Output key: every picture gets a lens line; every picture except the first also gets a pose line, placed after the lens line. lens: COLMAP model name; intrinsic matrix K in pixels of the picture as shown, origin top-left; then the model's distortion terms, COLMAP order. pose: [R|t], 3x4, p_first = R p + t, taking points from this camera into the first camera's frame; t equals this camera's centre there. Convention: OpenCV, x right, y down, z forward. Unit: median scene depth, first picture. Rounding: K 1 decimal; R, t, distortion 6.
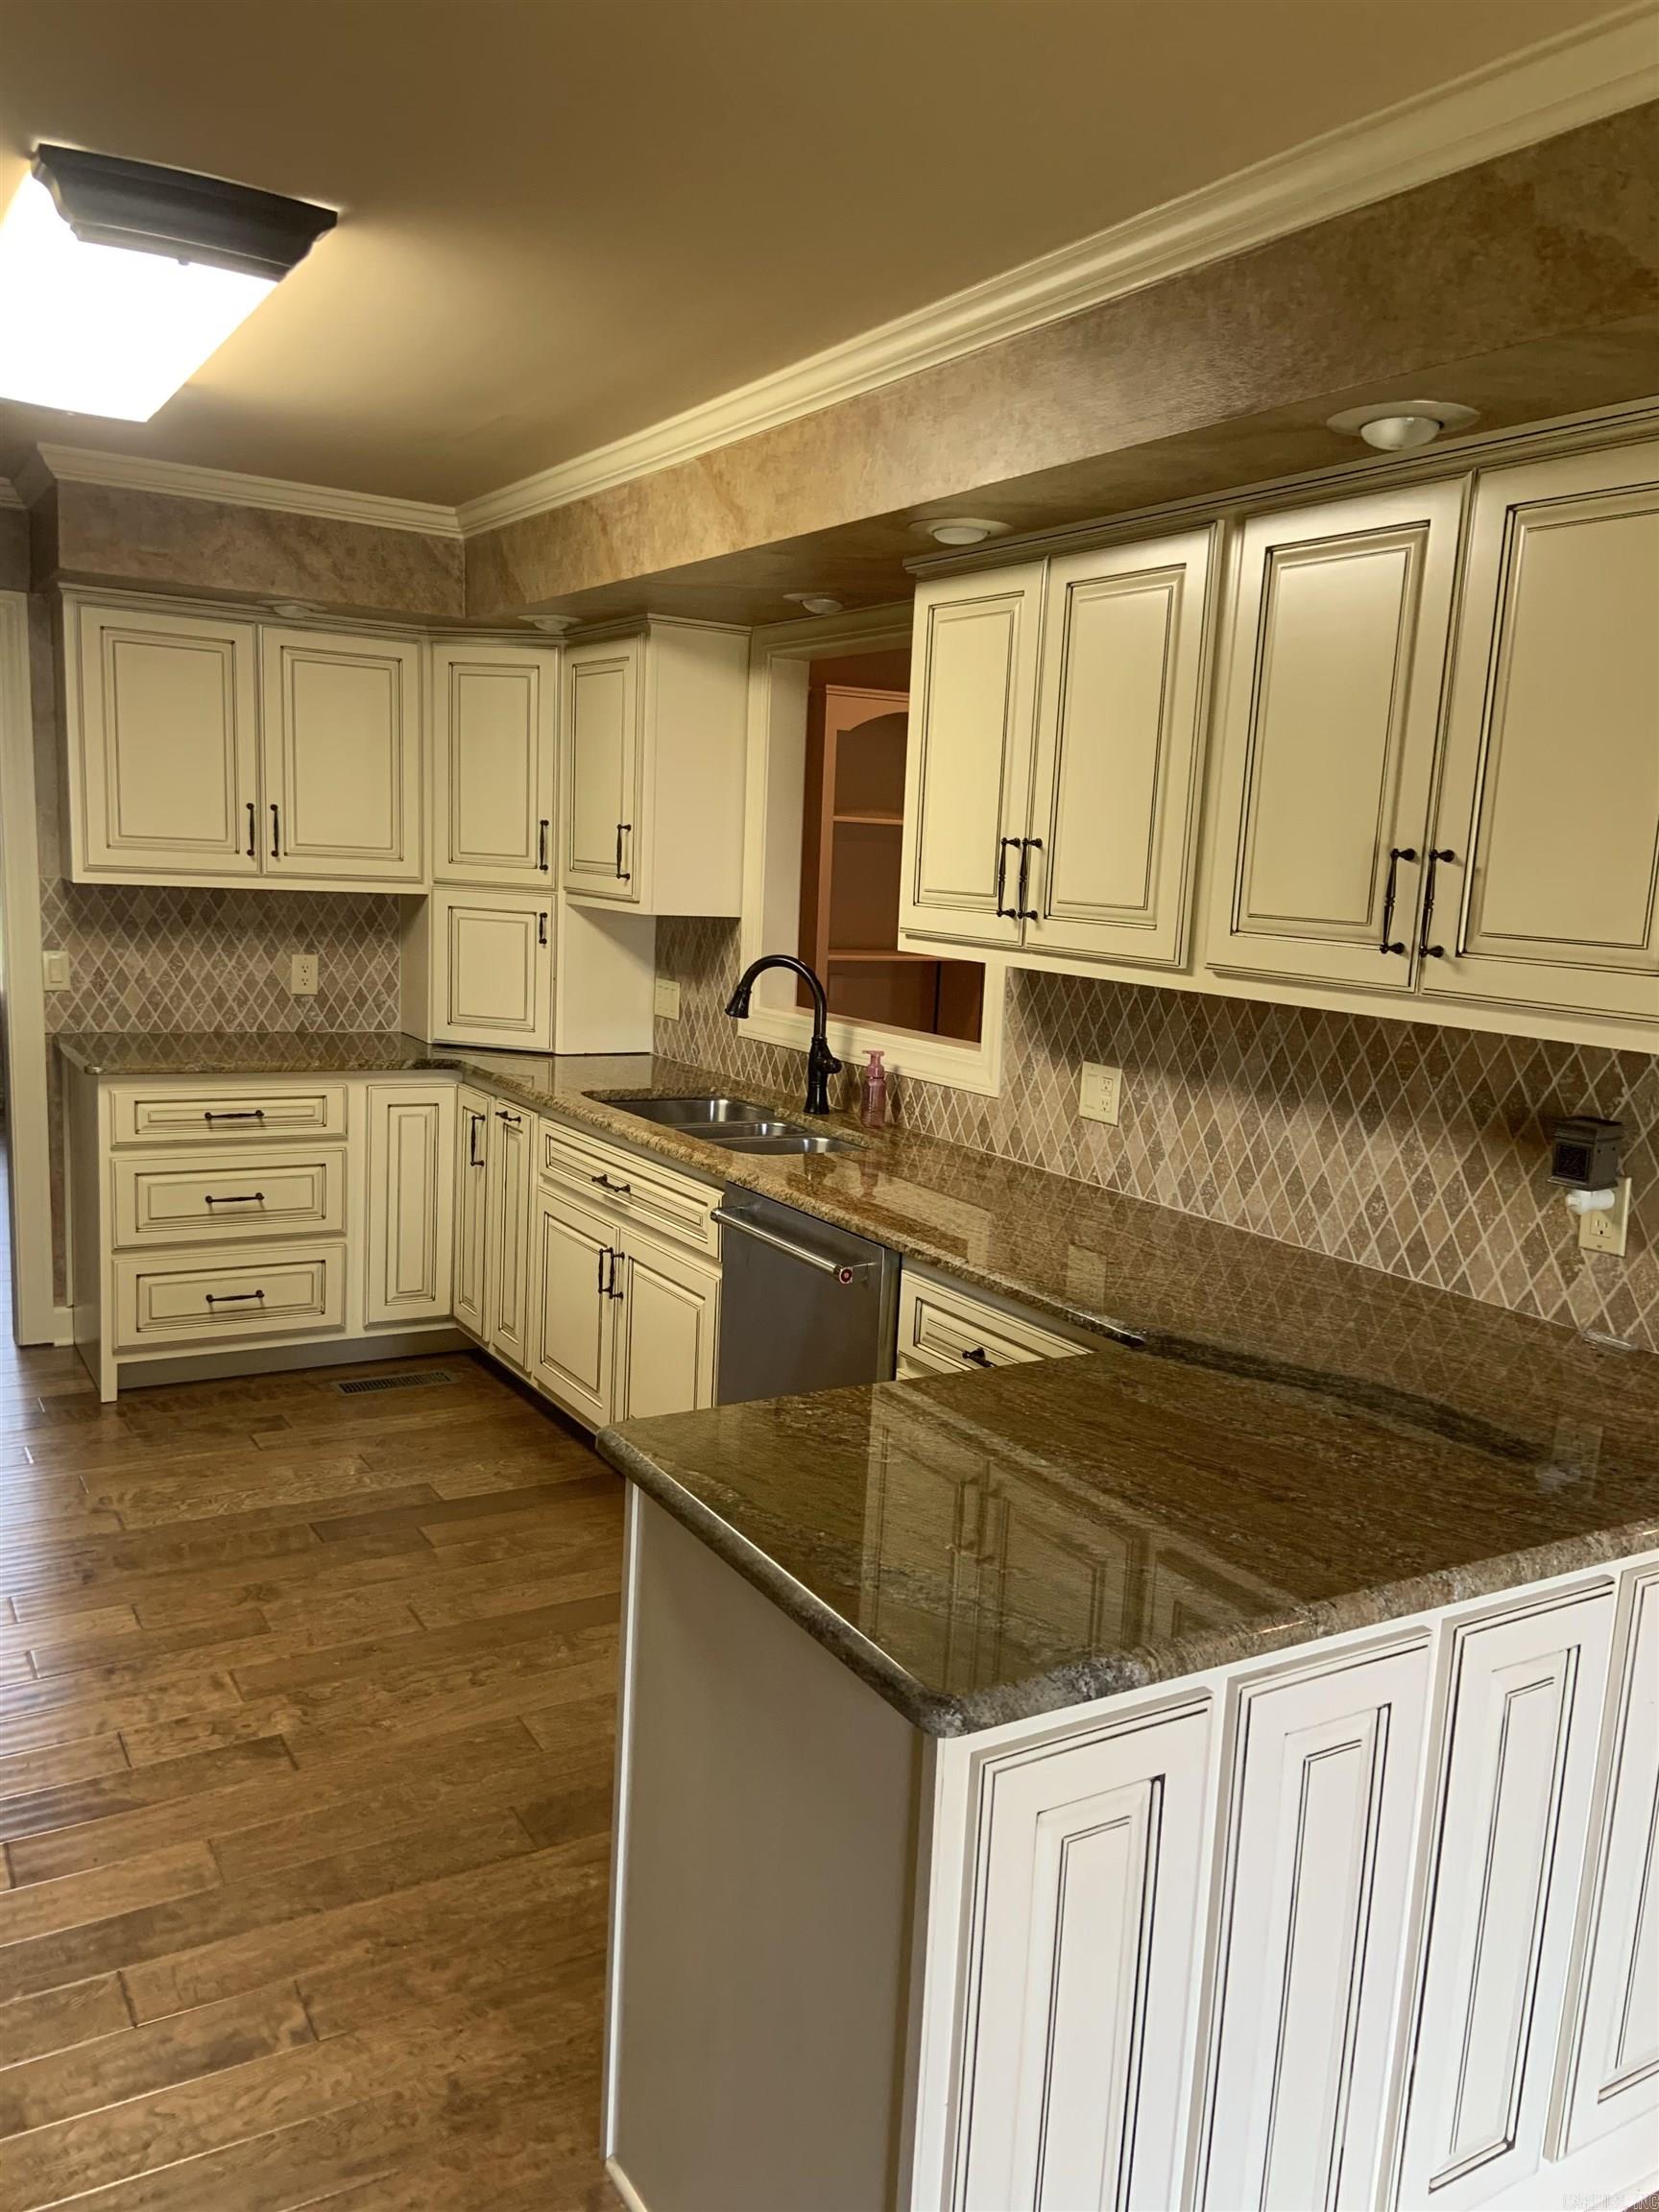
lens RADIAL K [[1692.1, 0, 839.8], [0, 1692.1, 1125.4], [0, 0, 1]] dist [0.119842, -0.159212]
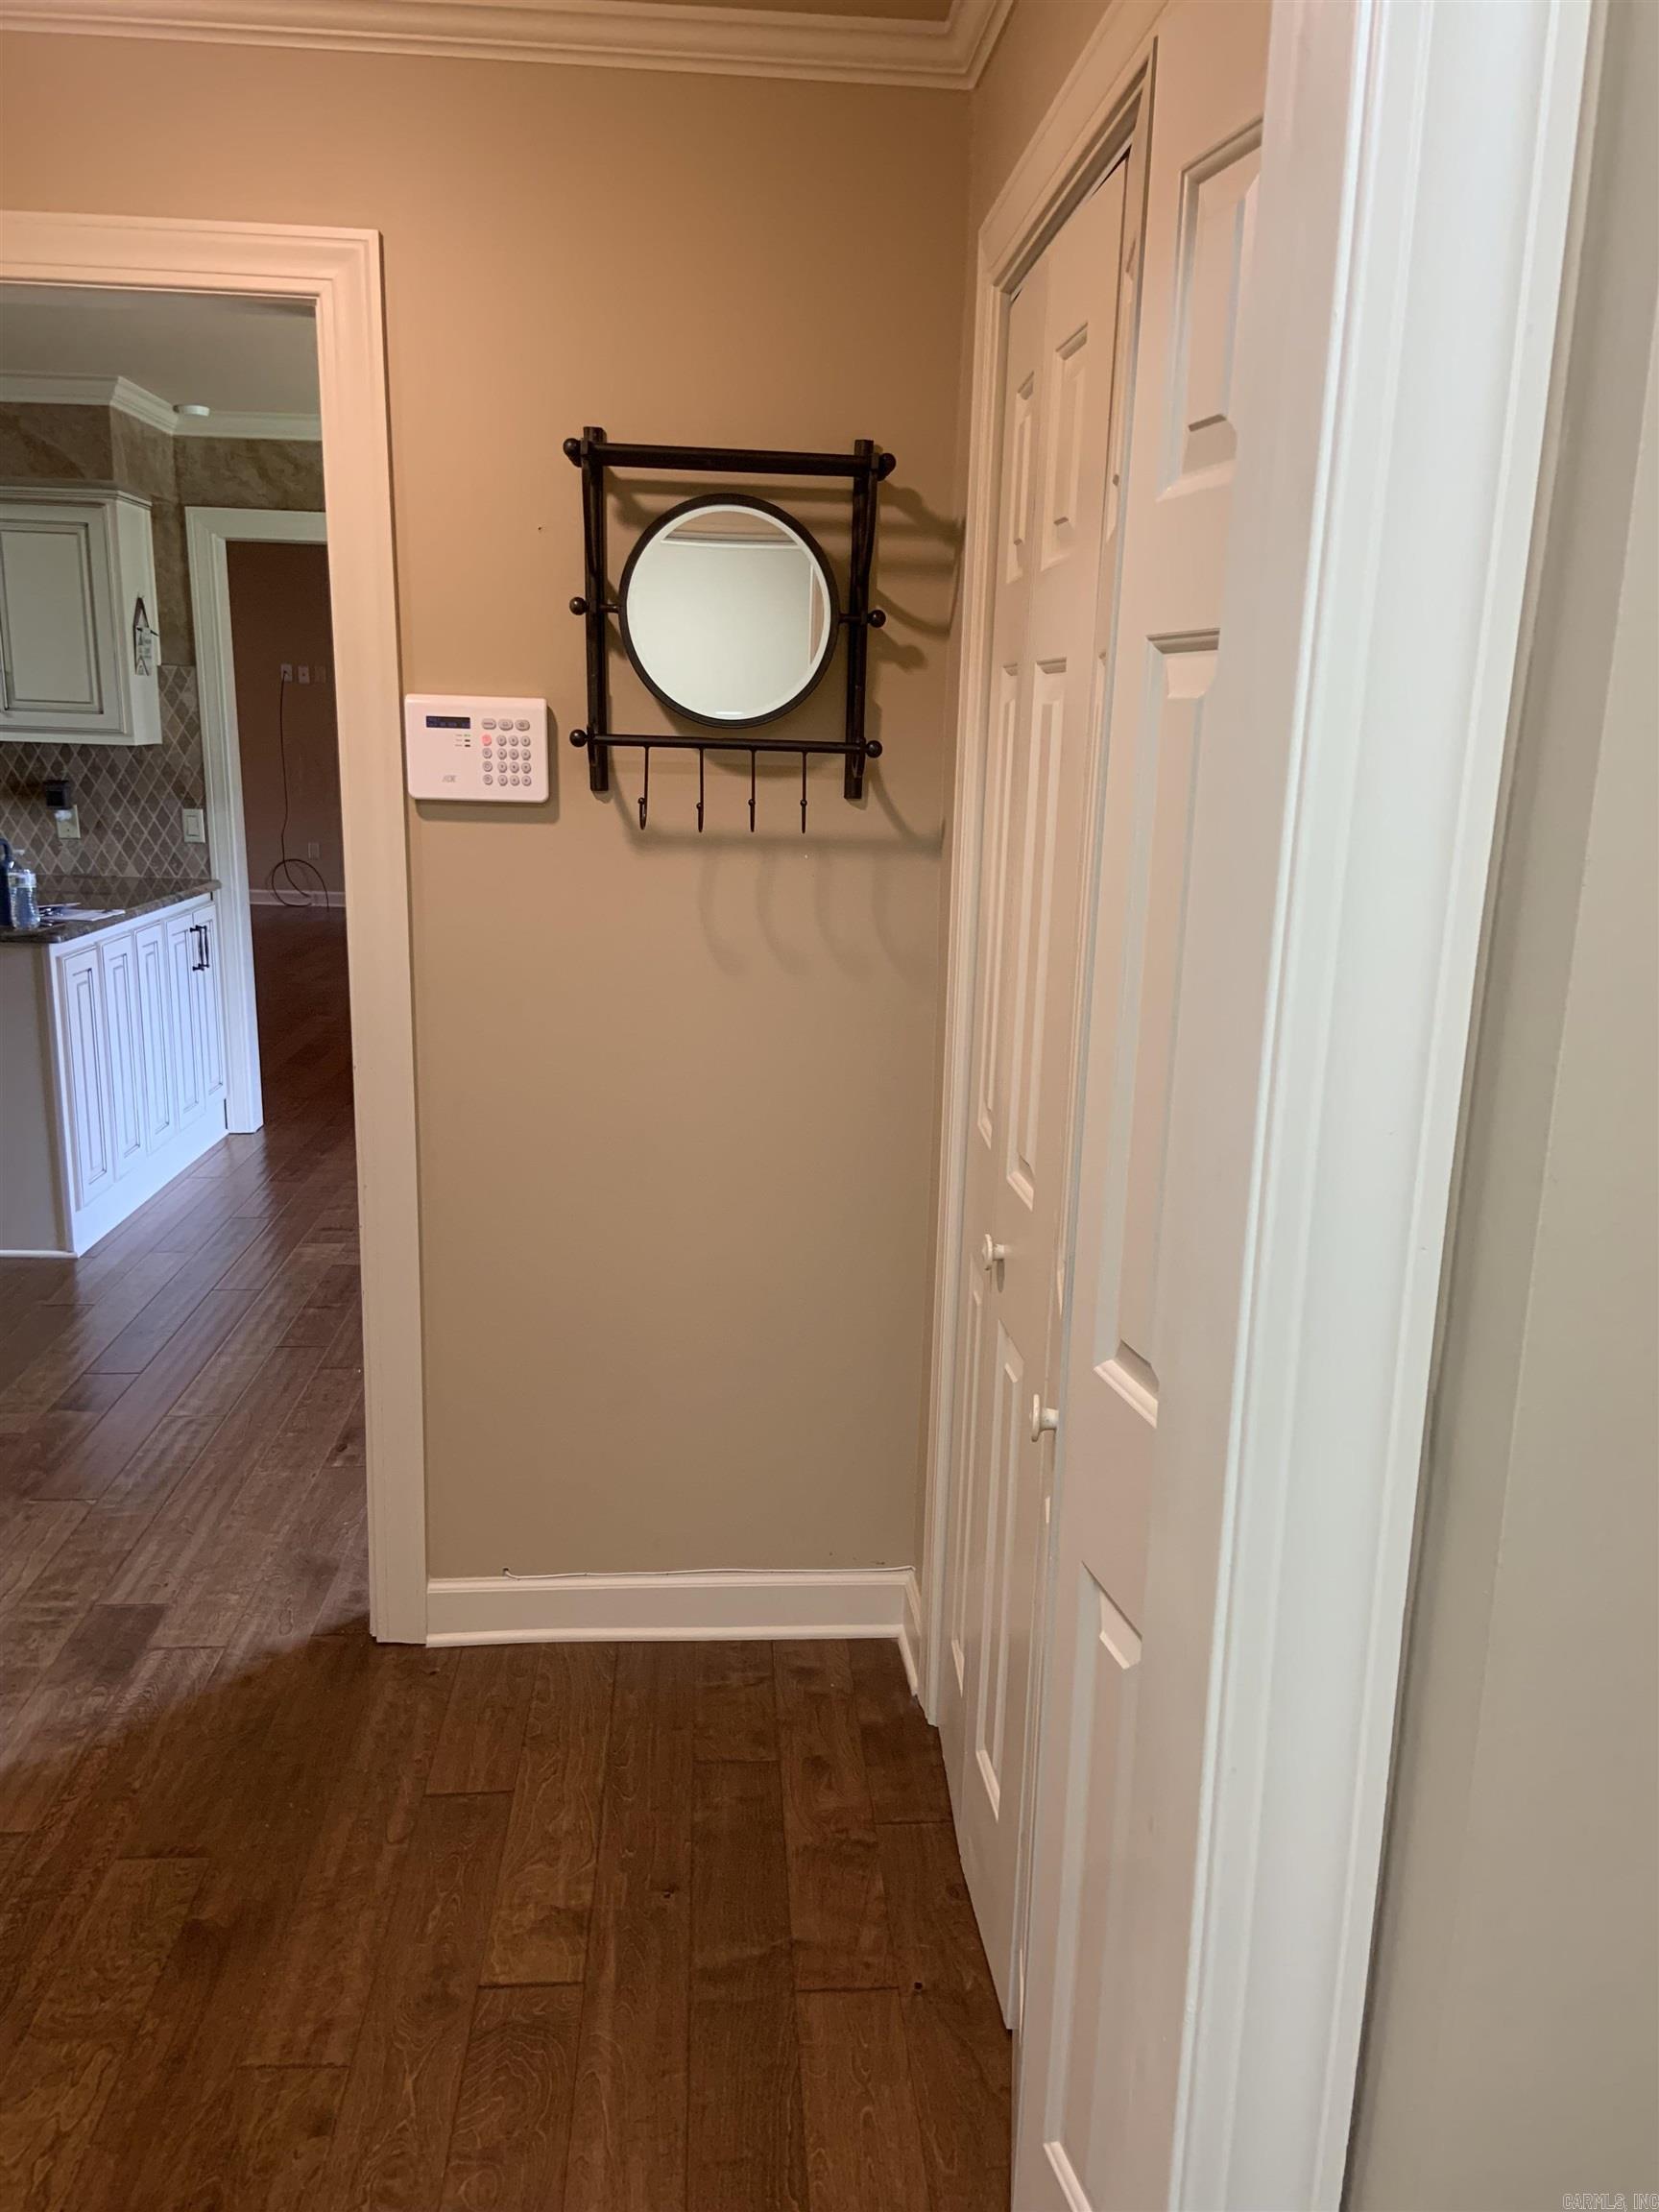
lens RADIAL K [[1692.1, 0, 829.9], [0, 1692.1, 1112.4], [0, 0, 1]] dist [0.119842, -0.159212]
pose [[0.460774, -0.239647, 0.854551, -1.314082], [0.144346, 0.970270, 0.194268, 0.143530], [-0.875701, 0.033838, 0.481667, -1.148319]]
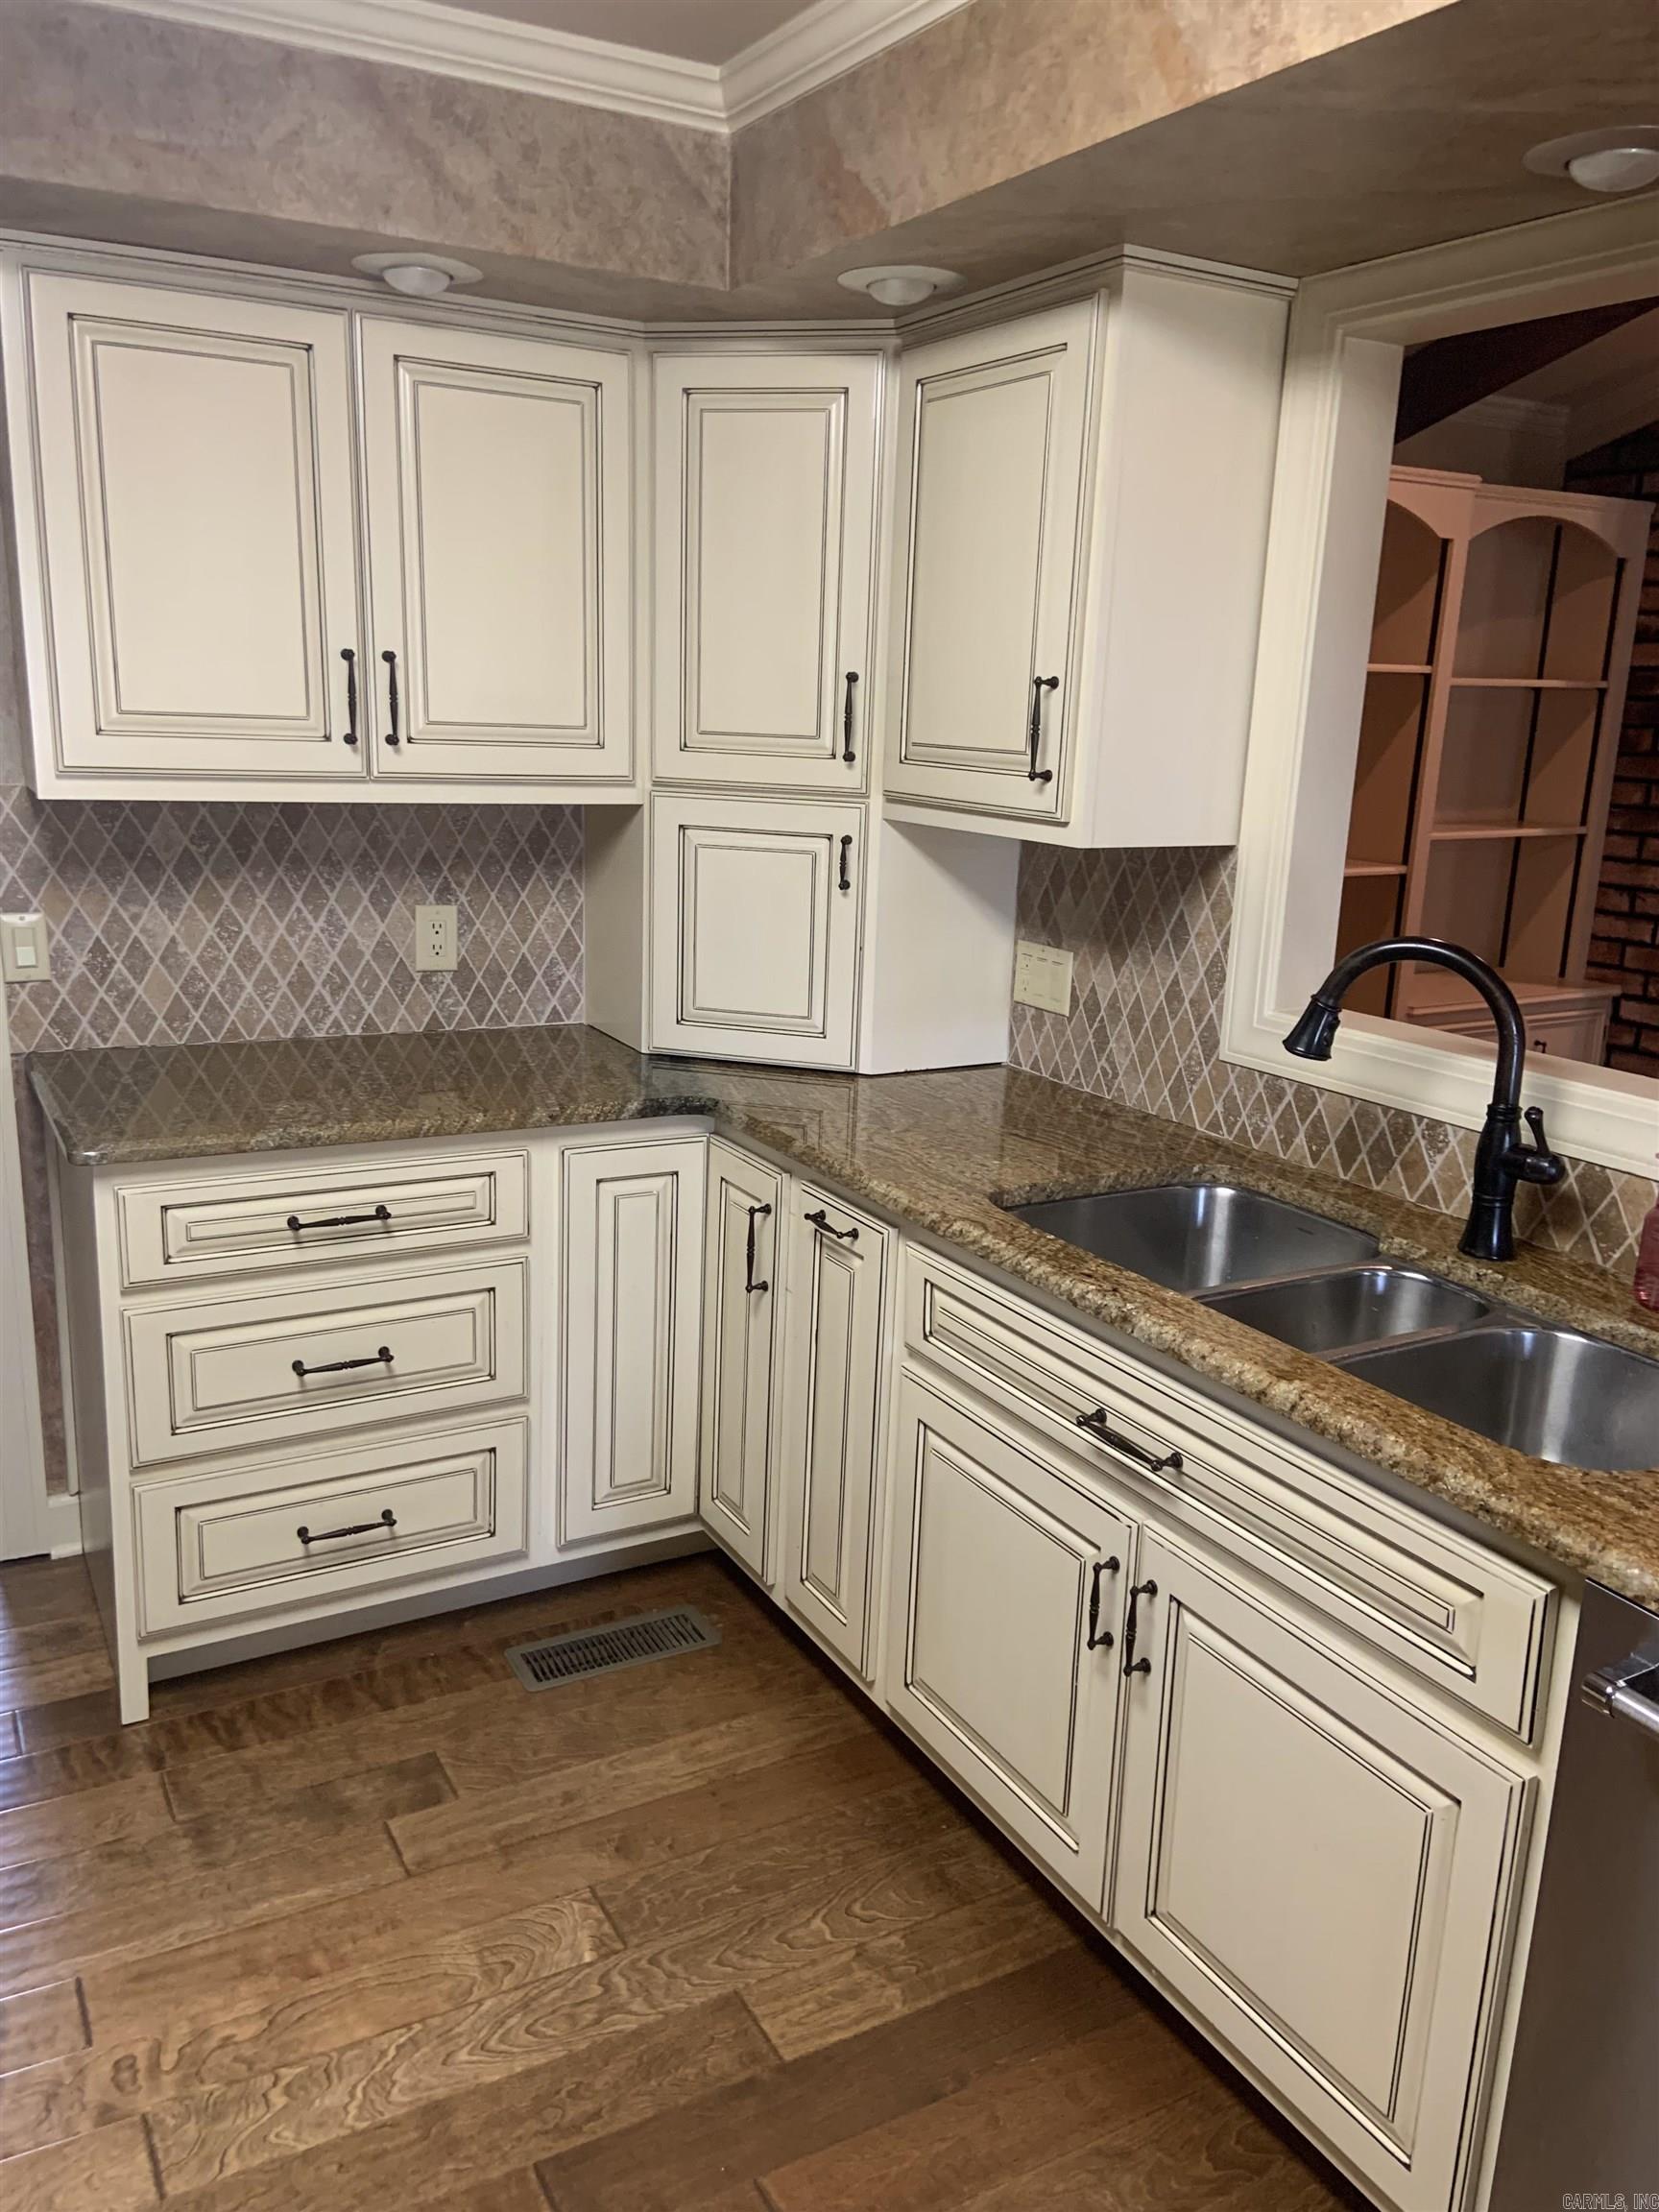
lens RADIAL K [[1692.1, 0, 830.8], [0, 1692.1, 1113.5], [0, 0, 1]] dist [0.119842, -0.159212]
pose [[0.999386, -0.004066, -0.034810, -0.175417], [0.006690, 0.997115, 0.075607, -0.081867], [0.034402, -0.075793, 0.996530, 0.457835]]
